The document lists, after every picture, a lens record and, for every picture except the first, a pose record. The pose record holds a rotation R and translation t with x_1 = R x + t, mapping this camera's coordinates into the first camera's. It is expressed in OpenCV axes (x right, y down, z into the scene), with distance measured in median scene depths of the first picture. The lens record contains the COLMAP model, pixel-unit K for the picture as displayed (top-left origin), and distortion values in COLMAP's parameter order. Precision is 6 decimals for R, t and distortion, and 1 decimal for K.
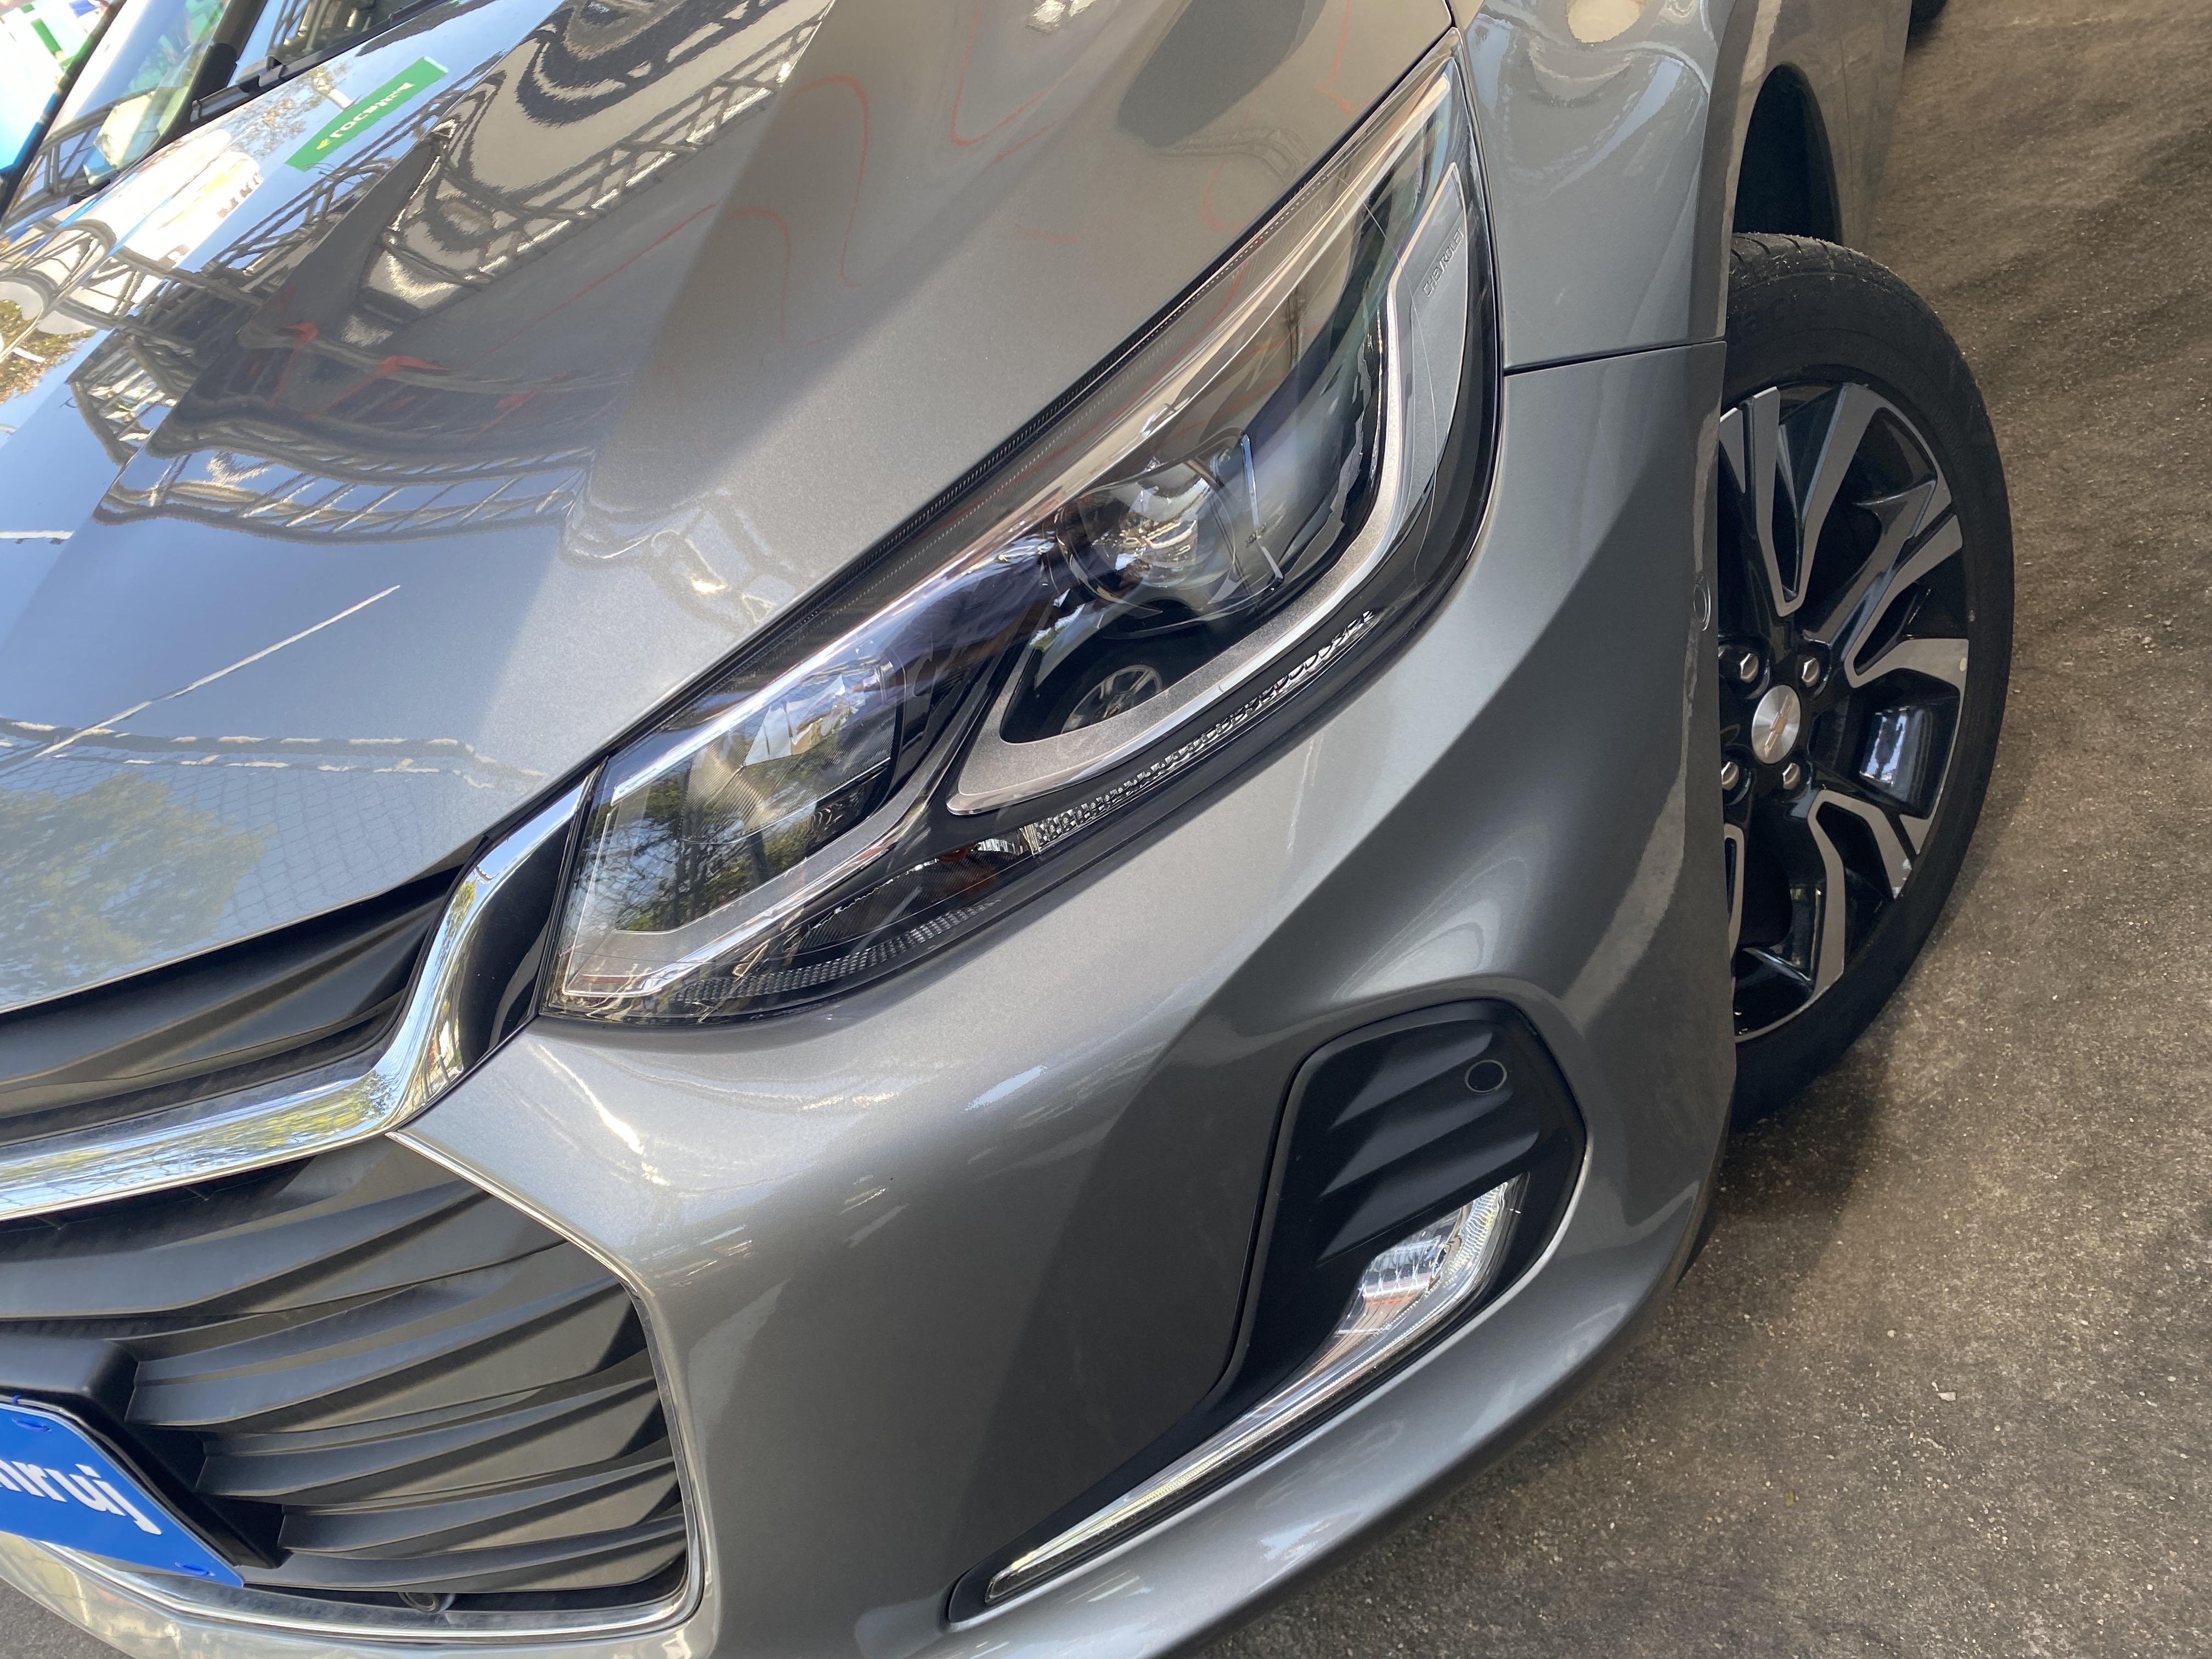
lens RADIAL K [[1781.0, 0, 1106.0], [0, 1781.0, 829.5], [0, 0, 1]] dist [-0.003355, 0.003408]
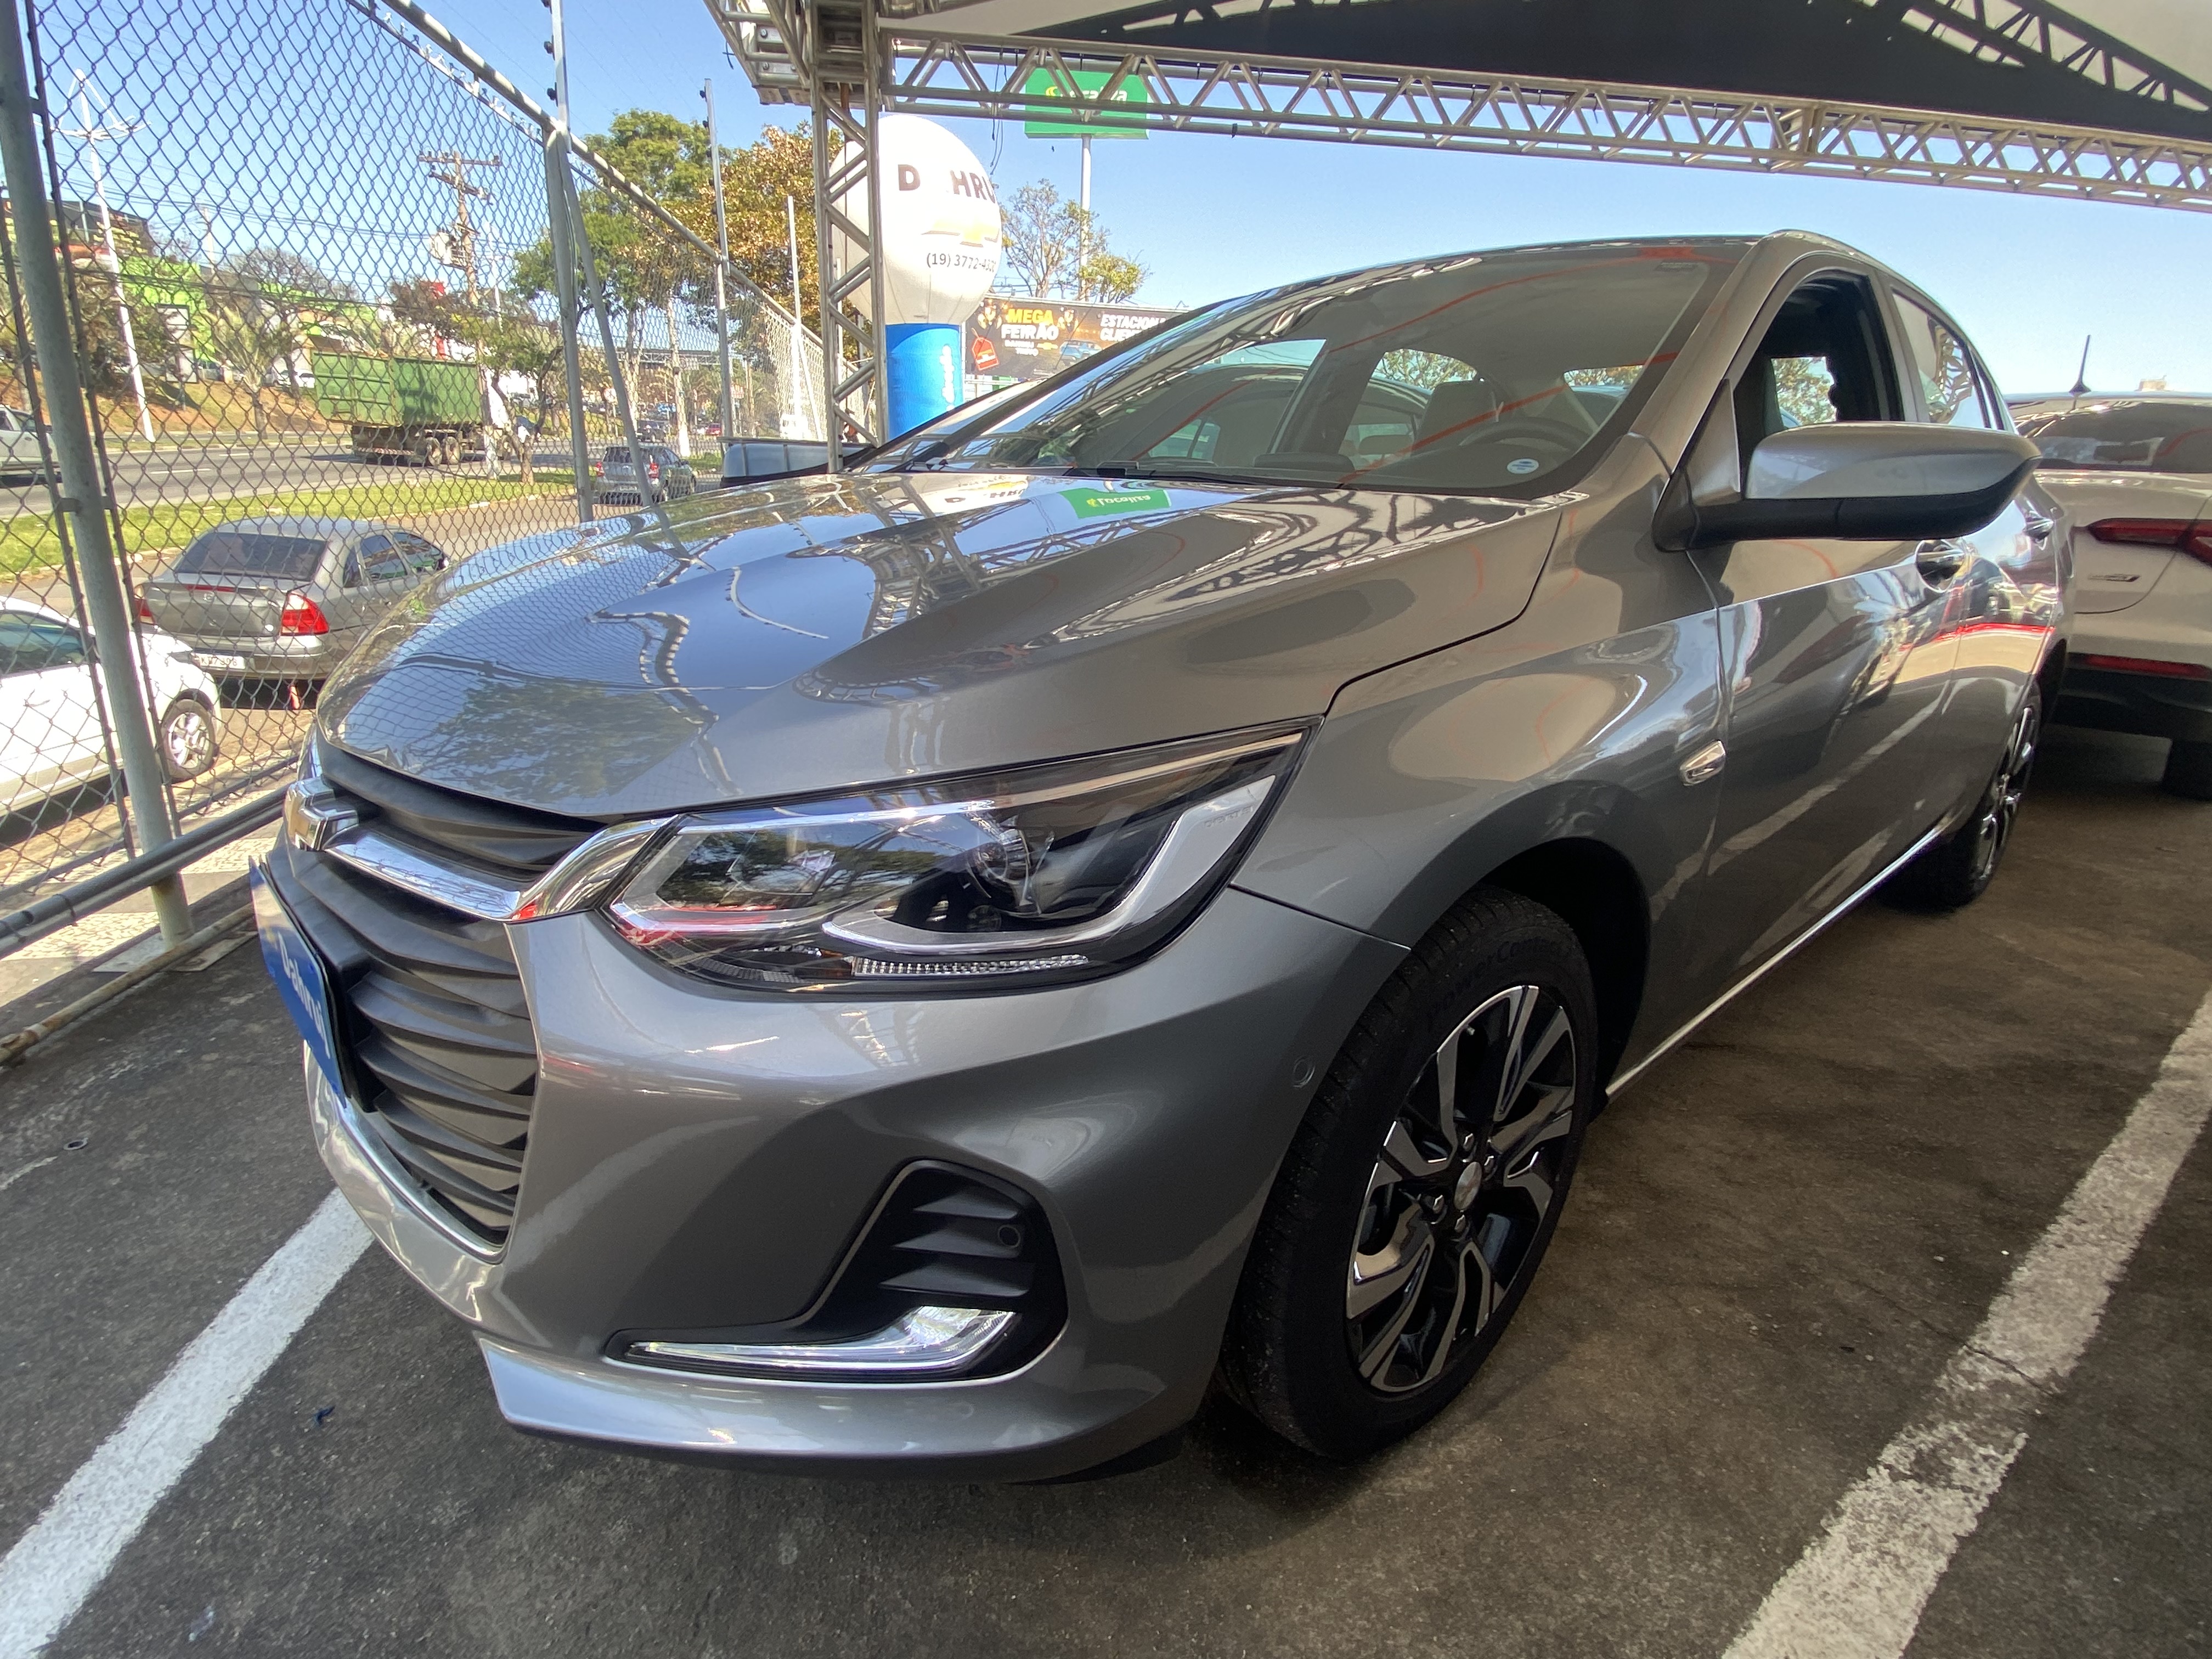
lens RADIAL K [[1166.8, 0, 1106.0], [0, 1166.8, 829.5], [0, 0, 1]] dist [0.003489, 0.000194]
pose [[0.833067, 0.491412, -0.253994, 0.350970], [-0.531682, 0.838046, -0.122445, -0.090543], [0.152688, 0.237049, 0.959424, -0.109931]]
